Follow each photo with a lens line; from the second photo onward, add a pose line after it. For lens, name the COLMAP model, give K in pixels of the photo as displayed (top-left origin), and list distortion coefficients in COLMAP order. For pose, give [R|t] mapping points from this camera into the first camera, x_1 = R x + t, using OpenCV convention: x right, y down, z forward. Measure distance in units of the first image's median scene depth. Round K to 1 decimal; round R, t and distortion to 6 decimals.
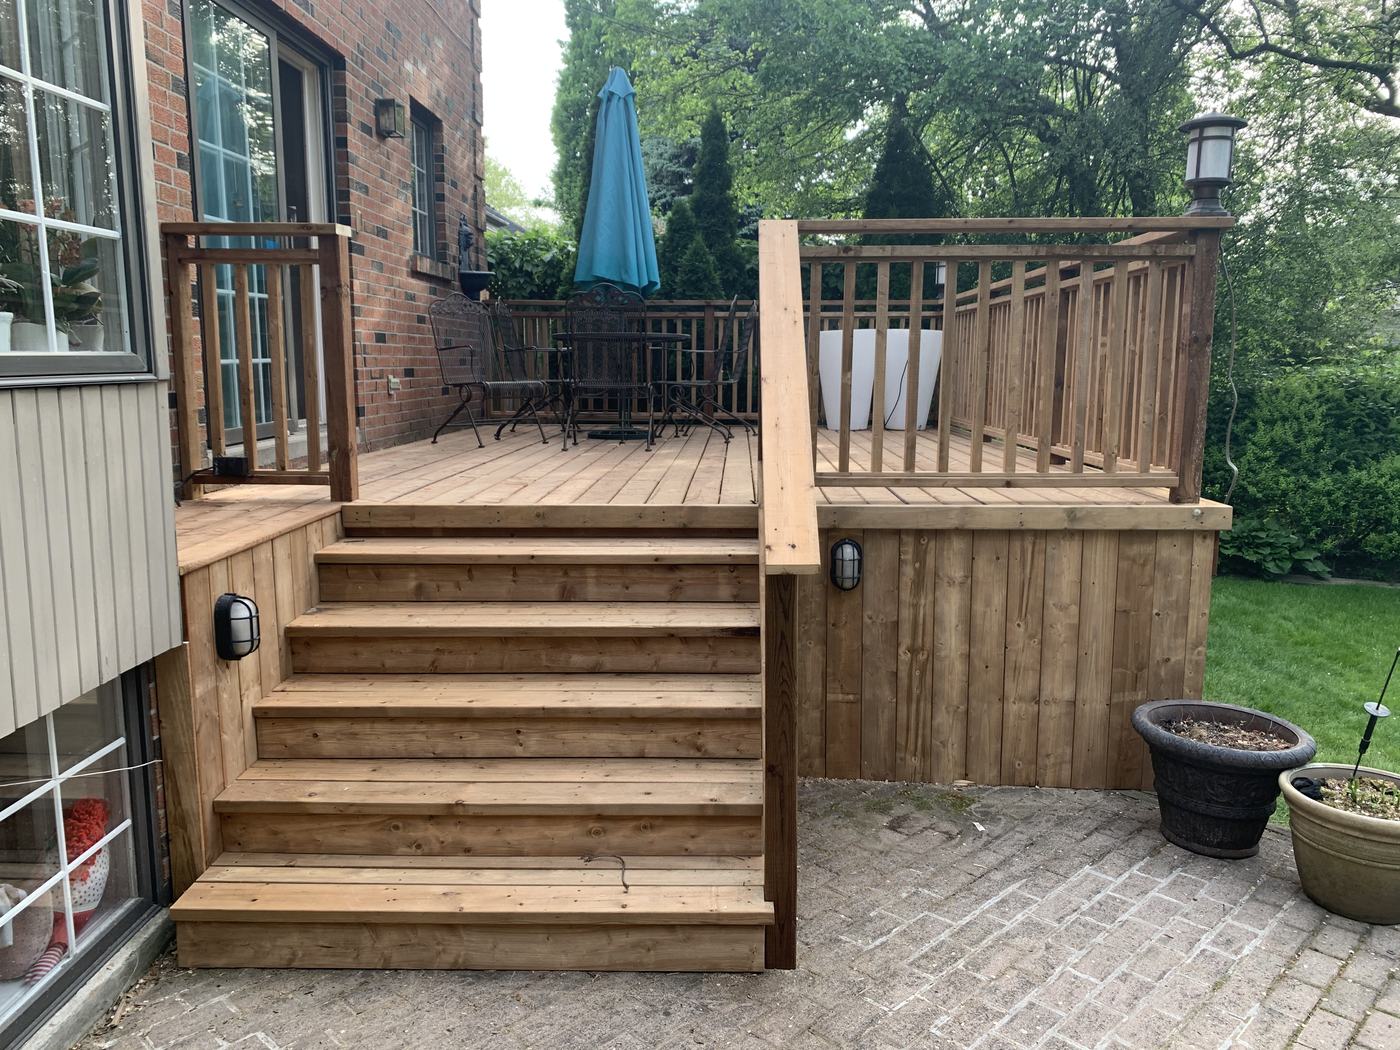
lens RADIAL K [[1068.1, 0, 687.0], [0, 1068.1, 527.1], [0, 0, 1]] dist [0.004007, -0.006026]
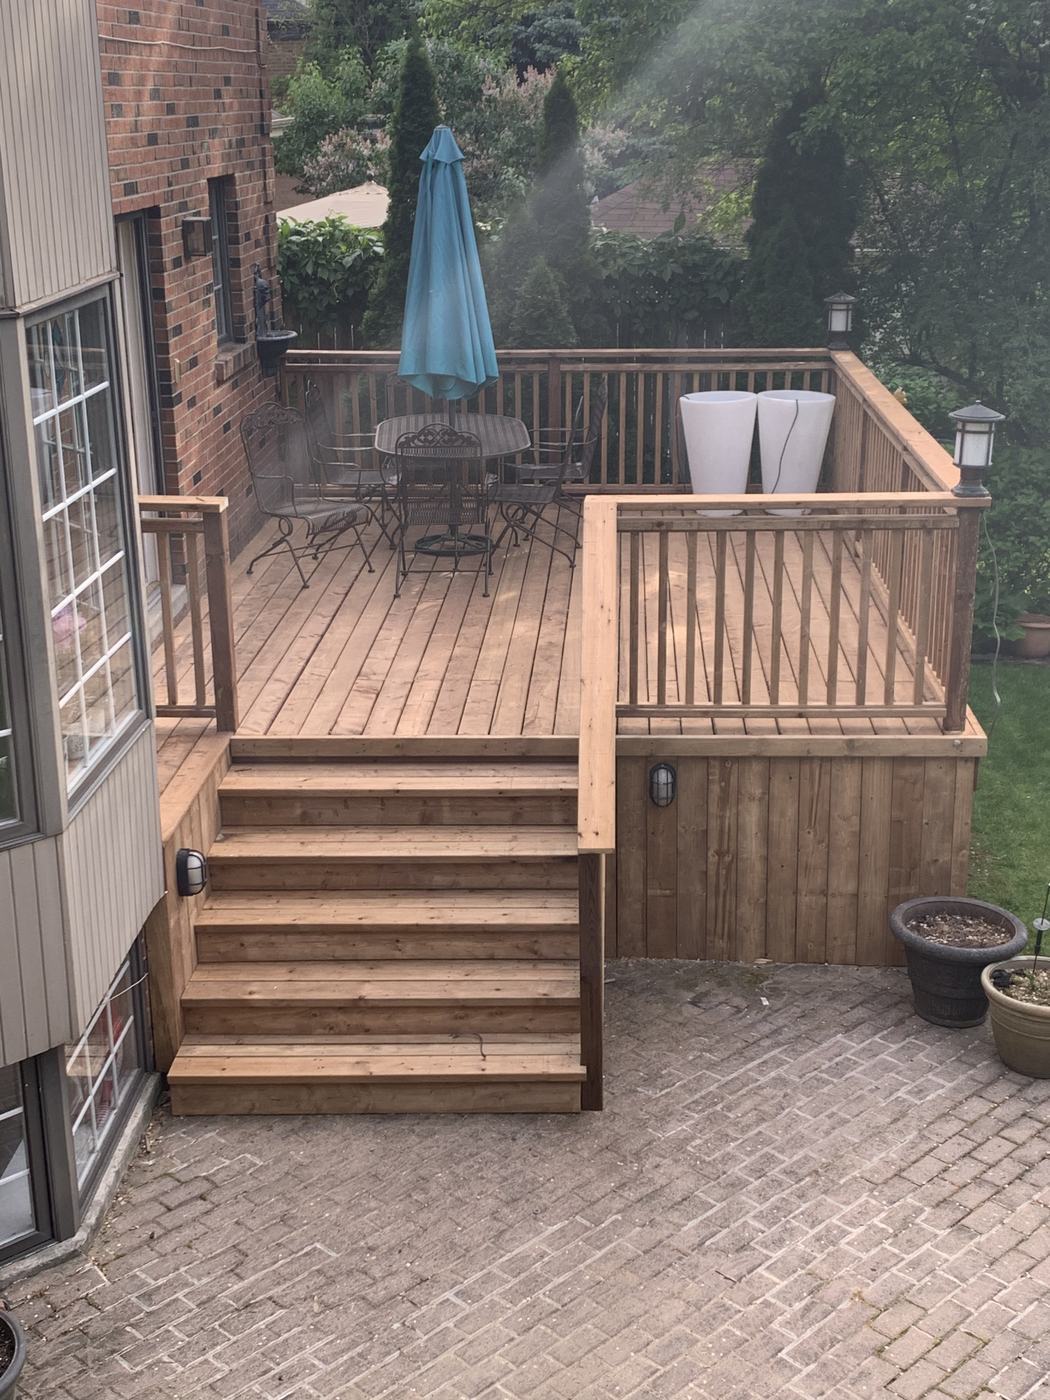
lens RADIAL K [[1837.2, 0, 535.9], [0, 1837.2, 697.0], [0, 0, 1]] dist [0.090063, 0.000000]
pose [[0.999953, -0.009569, -0.001681, 0.018283], [0.009715, 0.987190, 0.159253, -0.460272], [0.000136, -0.159262, 0.987236, -1.177944]]
